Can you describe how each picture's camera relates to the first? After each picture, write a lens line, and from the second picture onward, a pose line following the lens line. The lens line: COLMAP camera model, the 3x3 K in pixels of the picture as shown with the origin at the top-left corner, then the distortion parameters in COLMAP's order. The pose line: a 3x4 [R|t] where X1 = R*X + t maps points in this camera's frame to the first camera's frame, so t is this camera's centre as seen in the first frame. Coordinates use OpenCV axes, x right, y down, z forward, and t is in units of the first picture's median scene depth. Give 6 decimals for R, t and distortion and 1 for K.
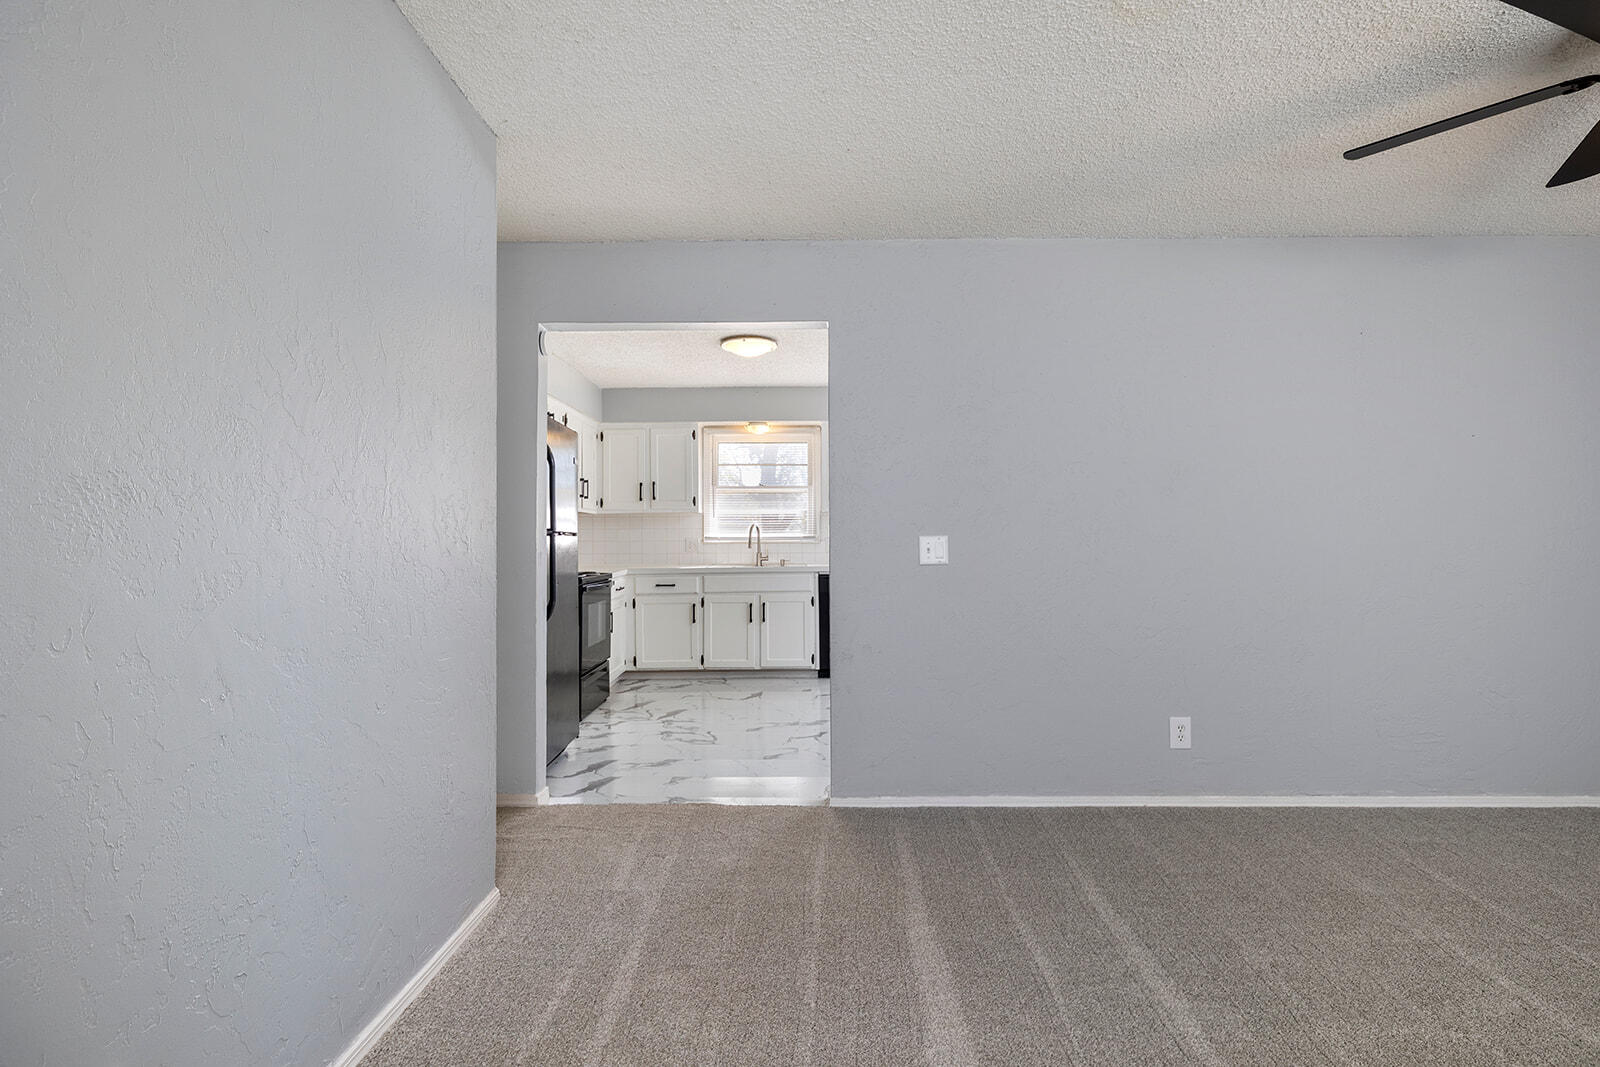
lens RADIAL K [[785.4, 0, 801.2], [0, 785.4, 535.1], [0, 0, 1]] dist [-0.000008, -0.000002]
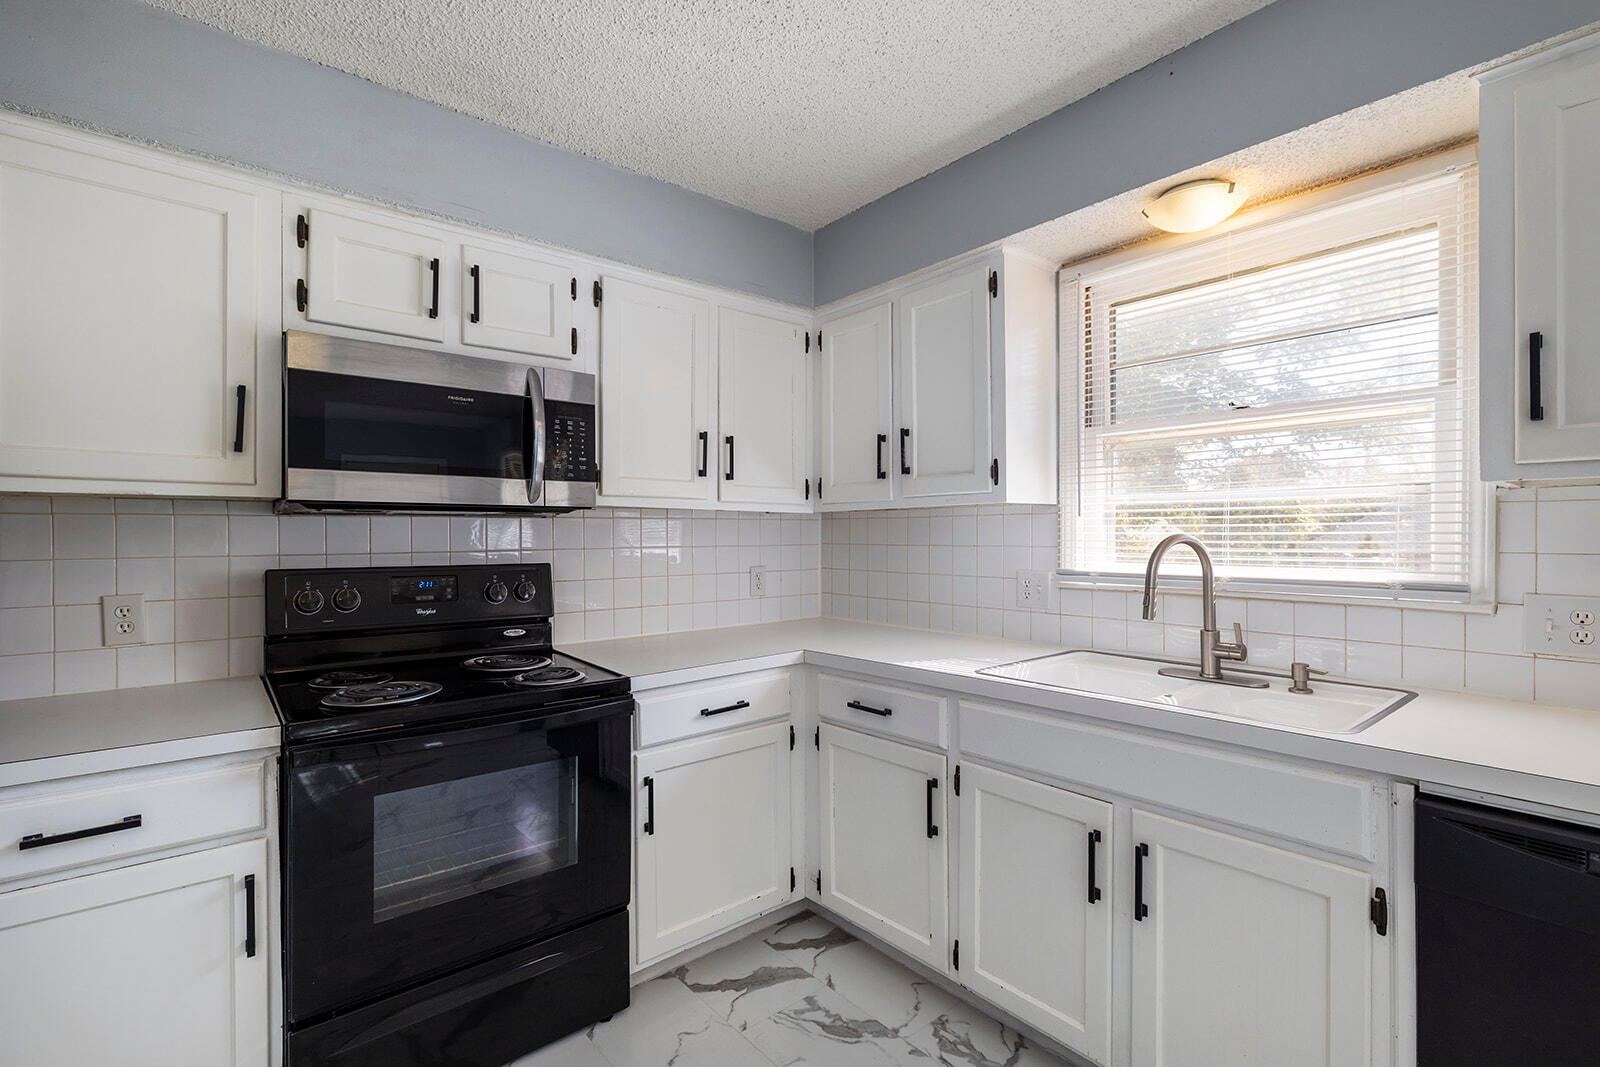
lens RADIAL K [[728.0, 0, 802.6], [0, 728.0, 543.0], [0, 0, 1]] dist [-0.004360, -0.000303]
pose [[0.665144, 0.011193, -0.746631, 0.052656], [0.003394, 0.999832, 0.018012, -0.017044], [0.746707, -0.014514, 0.664994, 0.716235]]
